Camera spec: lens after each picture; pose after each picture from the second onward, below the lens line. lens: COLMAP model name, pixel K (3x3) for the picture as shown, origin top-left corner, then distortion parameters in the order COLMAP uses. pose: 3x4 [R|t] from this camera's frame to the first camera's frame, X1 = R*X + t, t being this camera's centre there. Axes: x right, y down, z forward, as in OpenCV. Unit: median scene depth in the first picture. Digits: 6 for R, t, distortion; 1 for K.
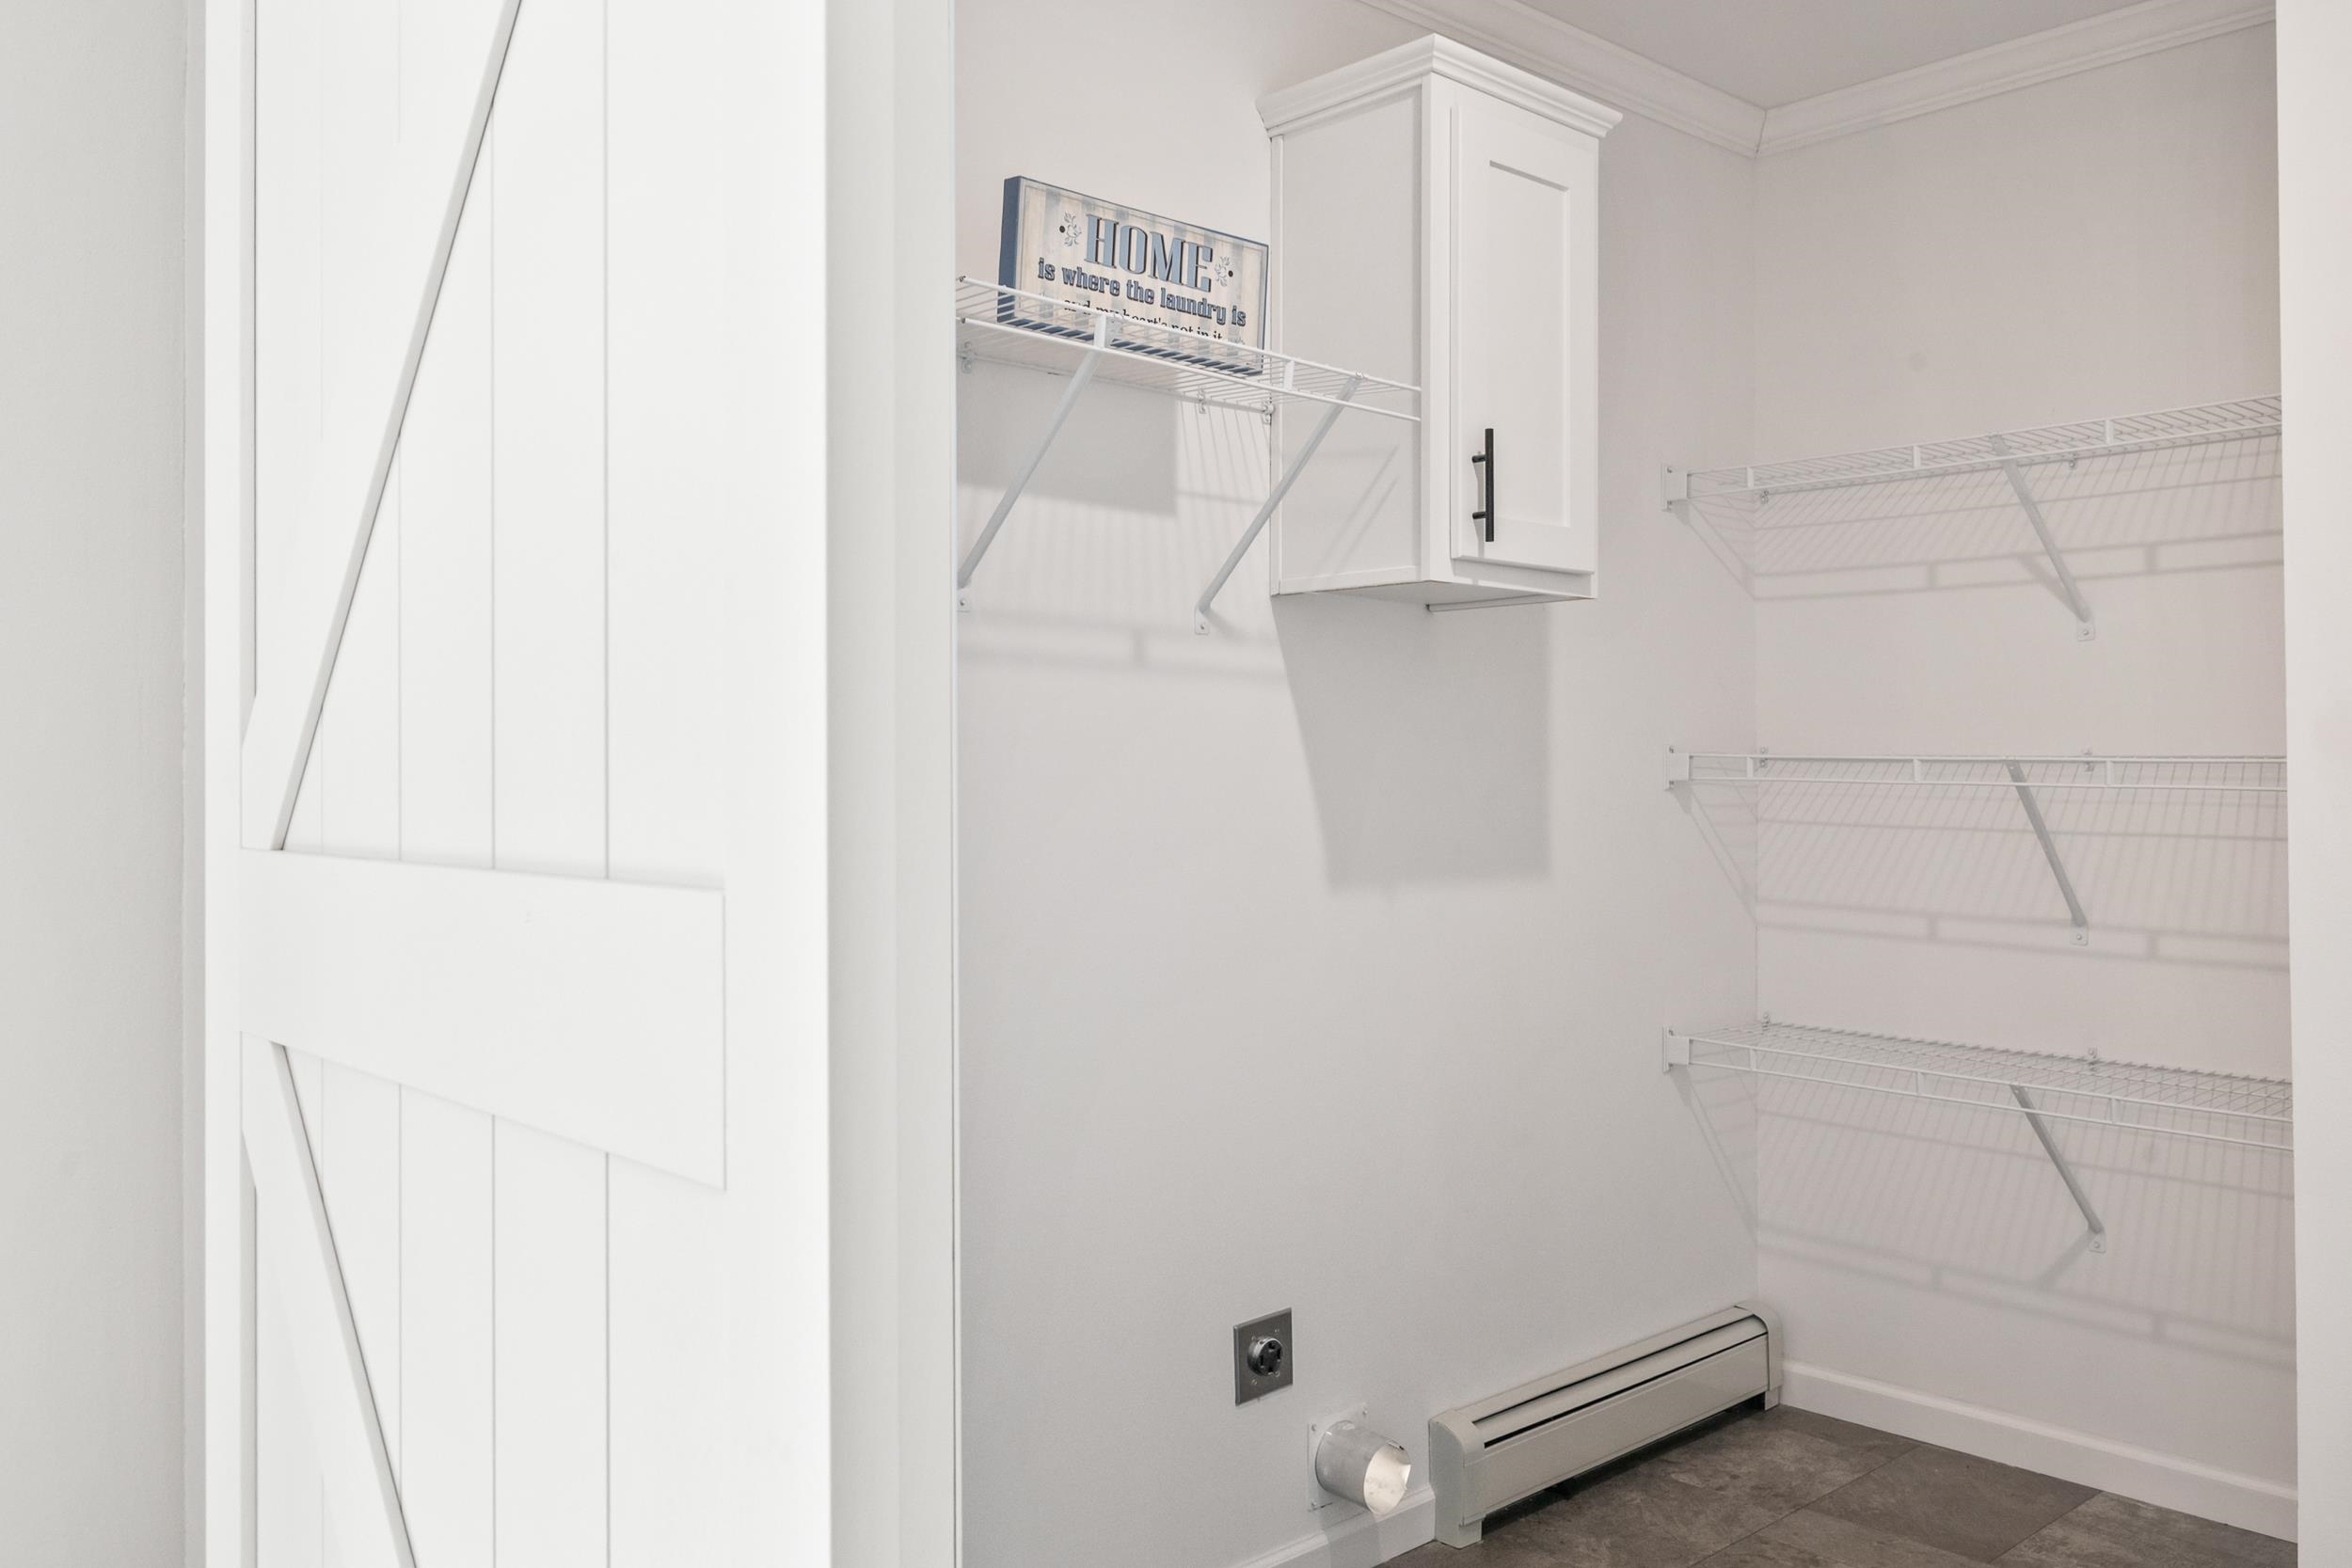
lens RADIAL K [[1877.0, 0, 1185.2], [0, 1877.0, 738.4], [0, 0, 1]] dist [-0.001782, -0.001369]
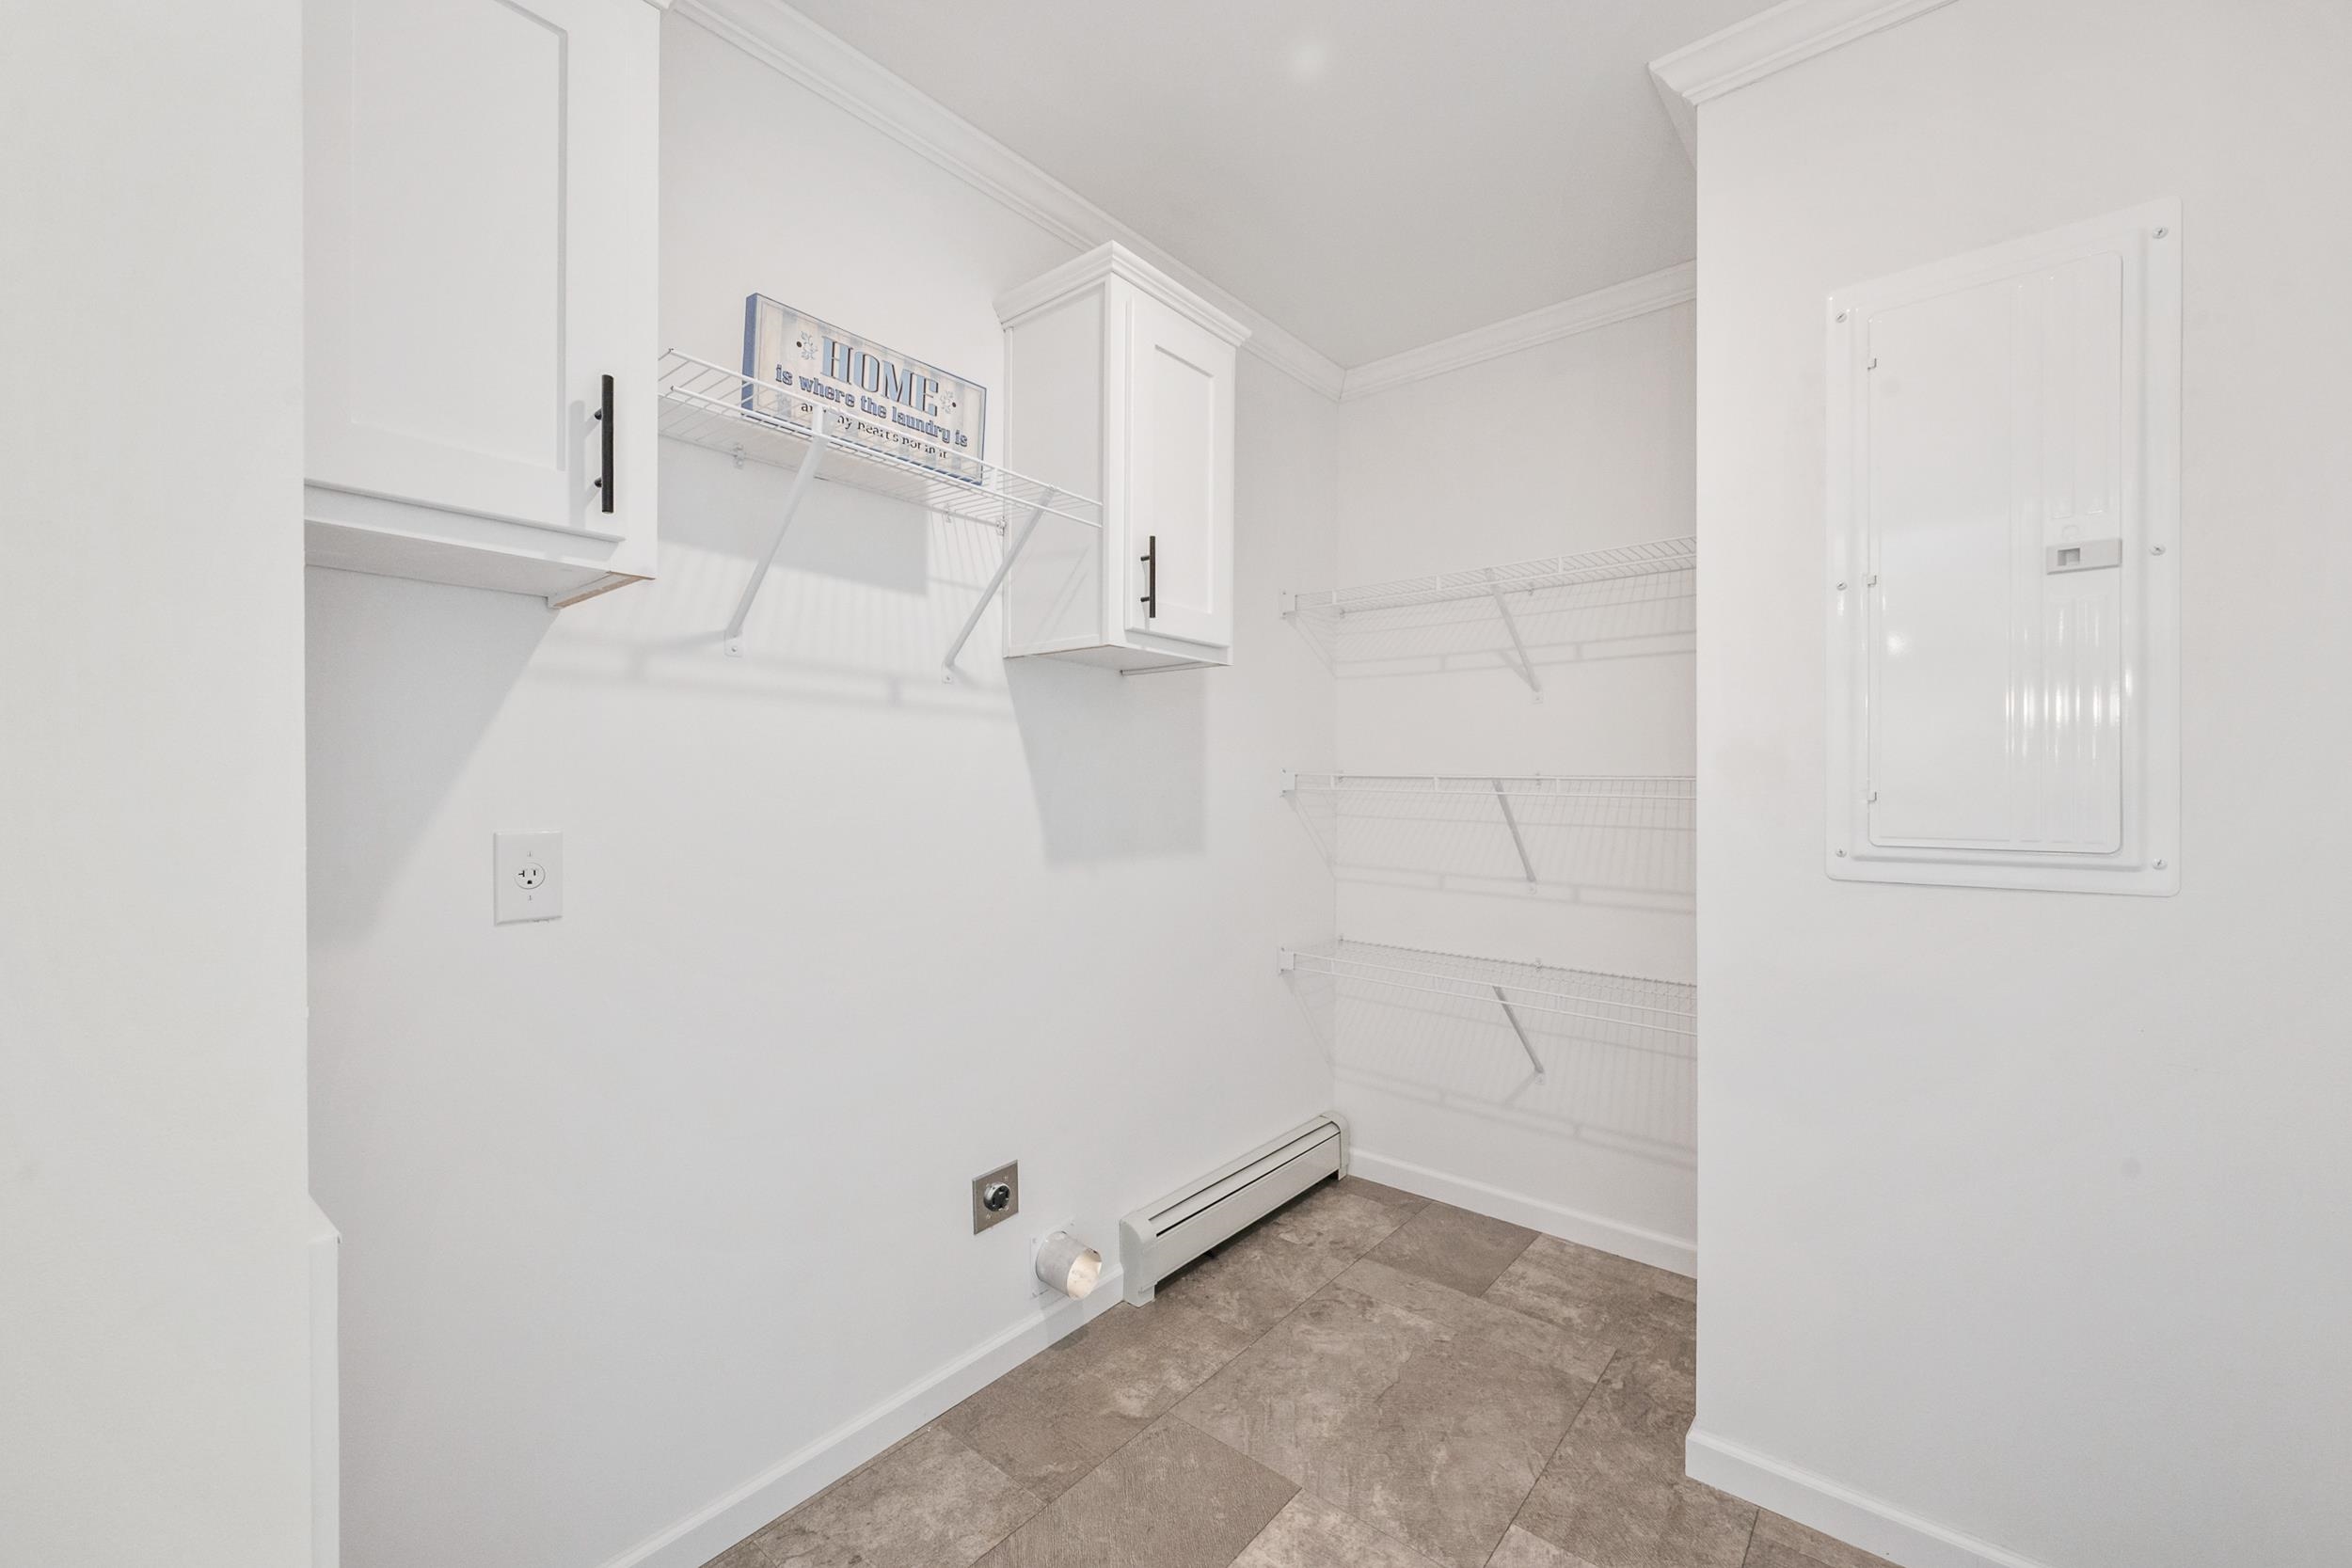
lens RADIAL K [[933.0, 0, 1176.8], [0, 933.0, 777.8], [0, 0, 1]] dist [0.000155, 0.000112]
pose [[0.991685, 0.004920, 0.128598, 0.082352], [-0.006339, 0.999923, 0.010623, 0.005221], [-0.128535, -0.011349, 0.991640, 0.280415]]
